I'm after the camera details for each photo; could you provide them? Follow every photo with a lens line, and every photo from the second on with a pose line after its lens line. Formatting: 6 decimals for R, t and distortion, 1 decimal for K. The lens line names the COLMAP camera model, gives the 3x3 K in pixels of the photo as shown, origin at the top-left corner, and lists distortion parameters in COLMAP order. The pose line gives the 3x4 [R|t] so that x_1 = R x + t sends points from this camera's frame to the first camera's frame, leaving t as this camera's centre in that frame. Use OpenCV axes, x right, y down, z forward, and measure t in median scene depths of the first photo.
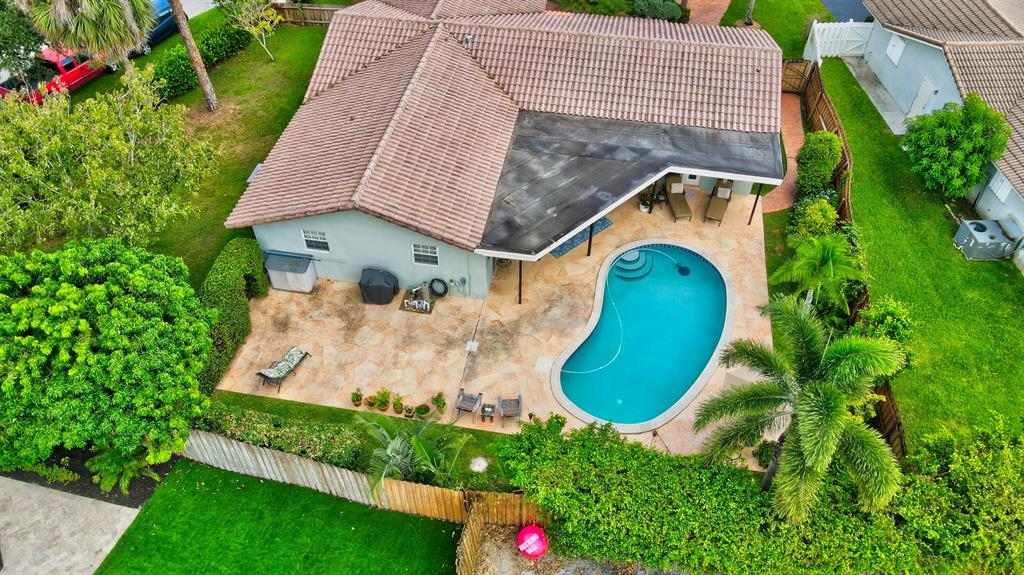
lens RADIAL K [[757.1, 0, 504.4], [0, 757.1, 287.4], [0, 0, 1]] dist [-0.009848, 0.032969]
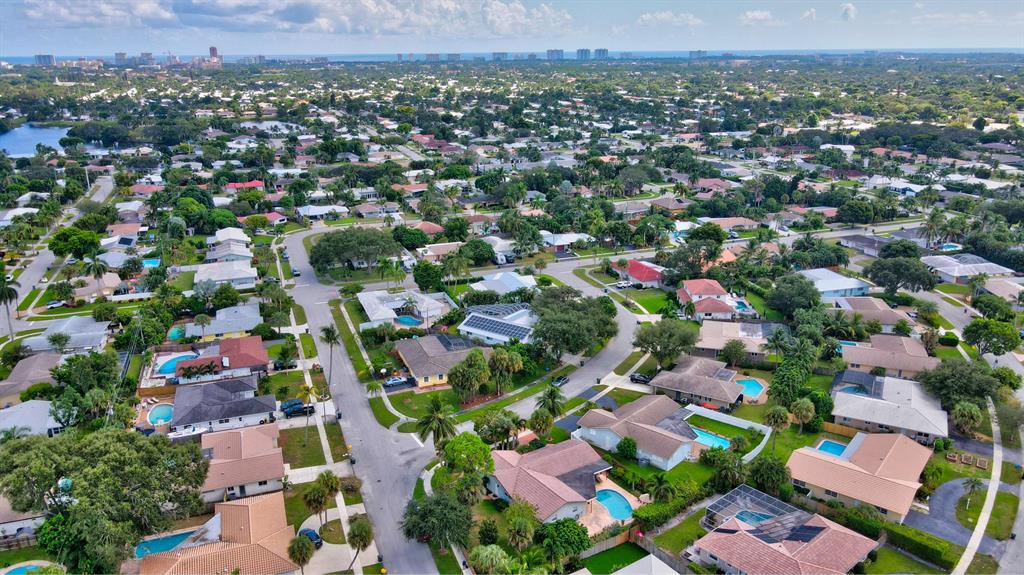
lens RADIAL K [[757.1, 0, 504.4], [0, 757.1, 287.4], [0, 0, 1]] dist [-0.009848, 0.032969]
pose [[0.717037, -0.210333, 0.664543, -2.931551], [0.507597, 0.810958, -0.291019, -0.017051], [-0.477706, 0.545991, 0.688252, -2.449552]]
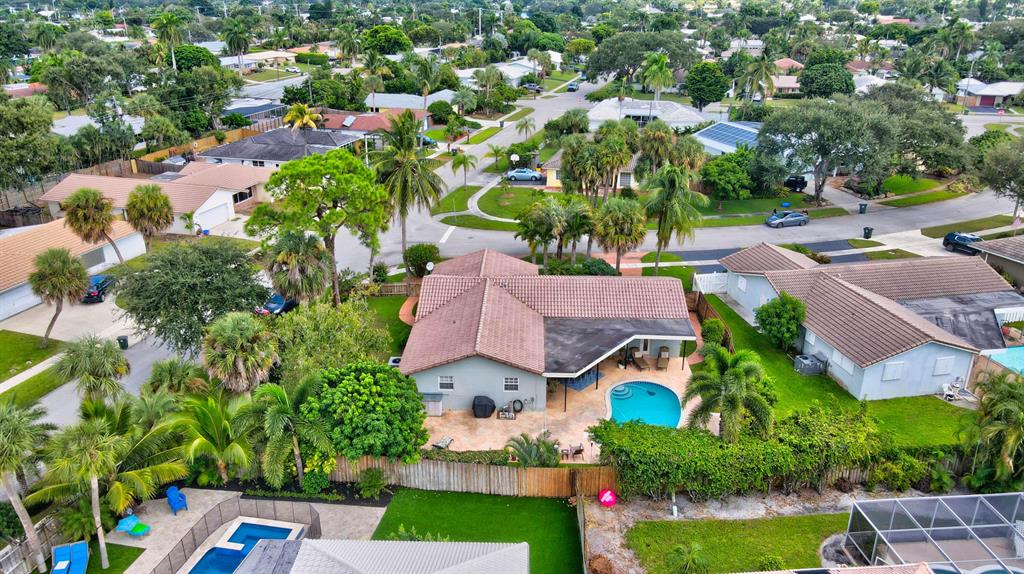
lens RADIAL K [[757.1, 0, 504.4], [0, 757.1, 286.9], [0, 0, 1]] dist [-0.009848, 0.032969]
pose [[0.990219, -0.050577, 0.130029, -0.321161], [0.100255, 0.906090, -0.411035, 0.451783], [-0.097029, 0.420051, 0.902299, -0.654408]]
